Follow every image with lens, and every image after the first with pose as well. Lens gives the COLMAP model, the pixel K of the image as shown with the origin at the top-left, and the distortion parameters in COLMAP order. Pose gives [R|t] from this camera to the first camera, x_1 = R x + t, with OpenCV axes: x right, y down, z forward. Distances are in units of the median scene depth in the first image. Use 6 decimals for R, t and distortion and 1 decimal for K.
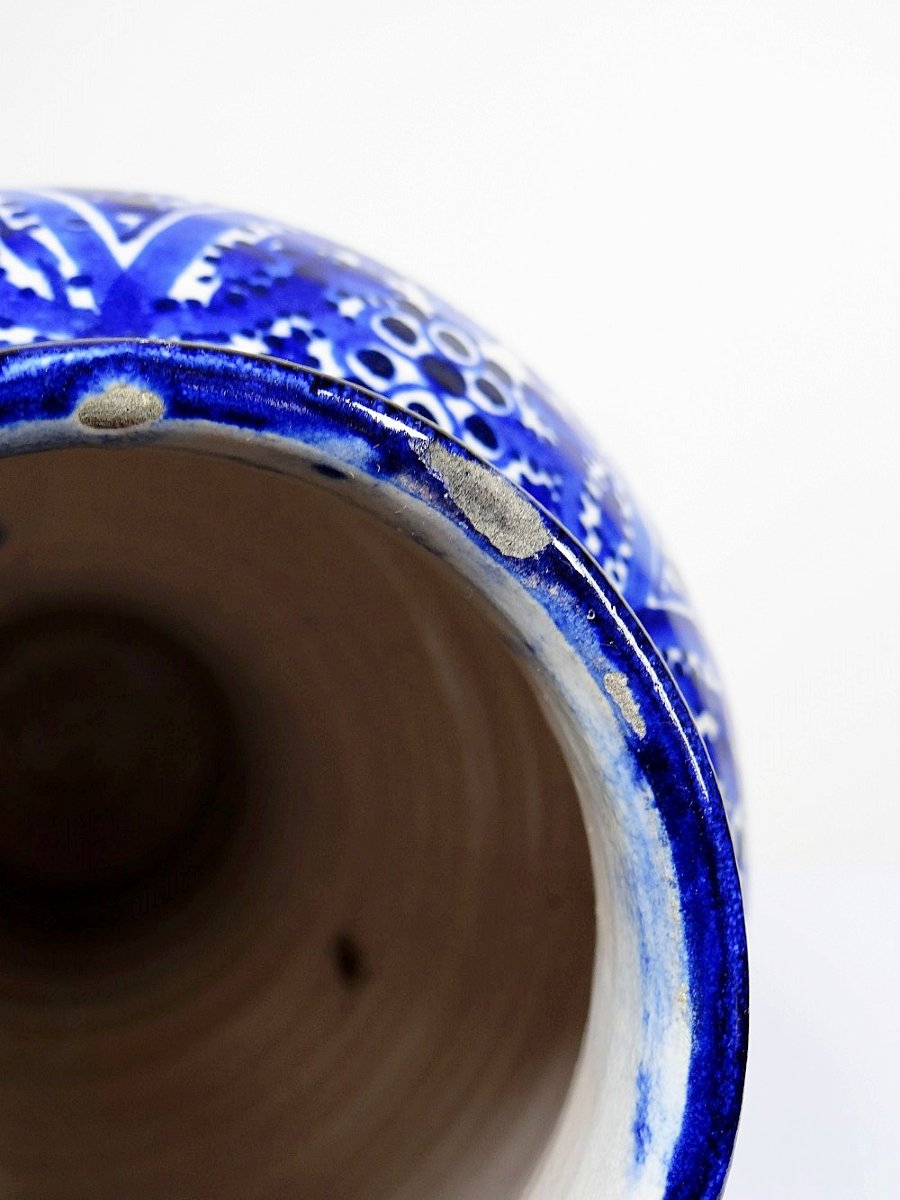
lens RADIAL K [[1452.5, 0, 450.0], [0, 1452.5, 600.0], [0, 0, 1]] dist [-0.007548, -0.050304]
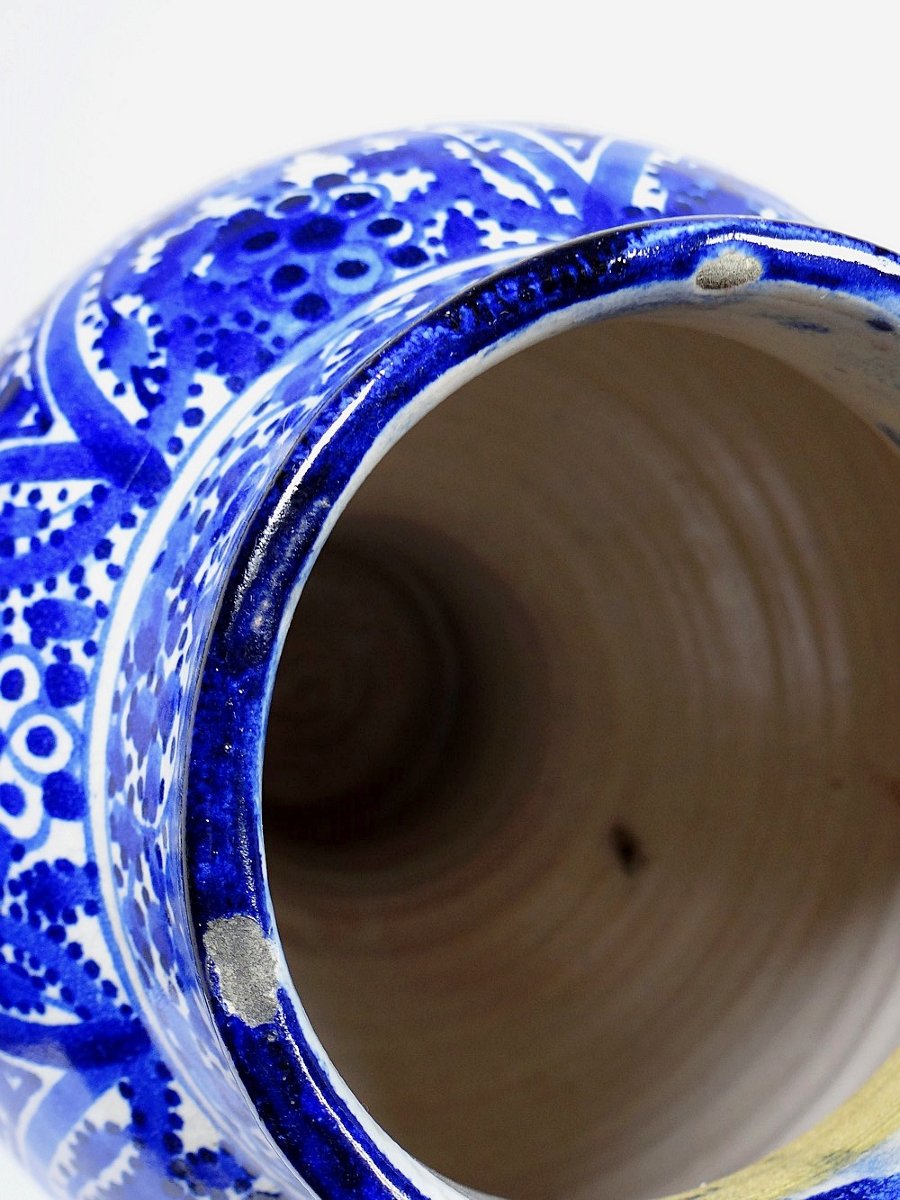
lens RADIAL K [[1452.5, 0, 450.0], [0, 1452.5, 600.0], [0, 0, 1]] dist [-0.007548, -0.050304]
pose [[0.999390, -0.012829, -0.032475, -0.312118], [0.013148, 0.999867, 0.009626, 0.095532], [0.032348, -0.010047, 0.999426, -0.170394]]
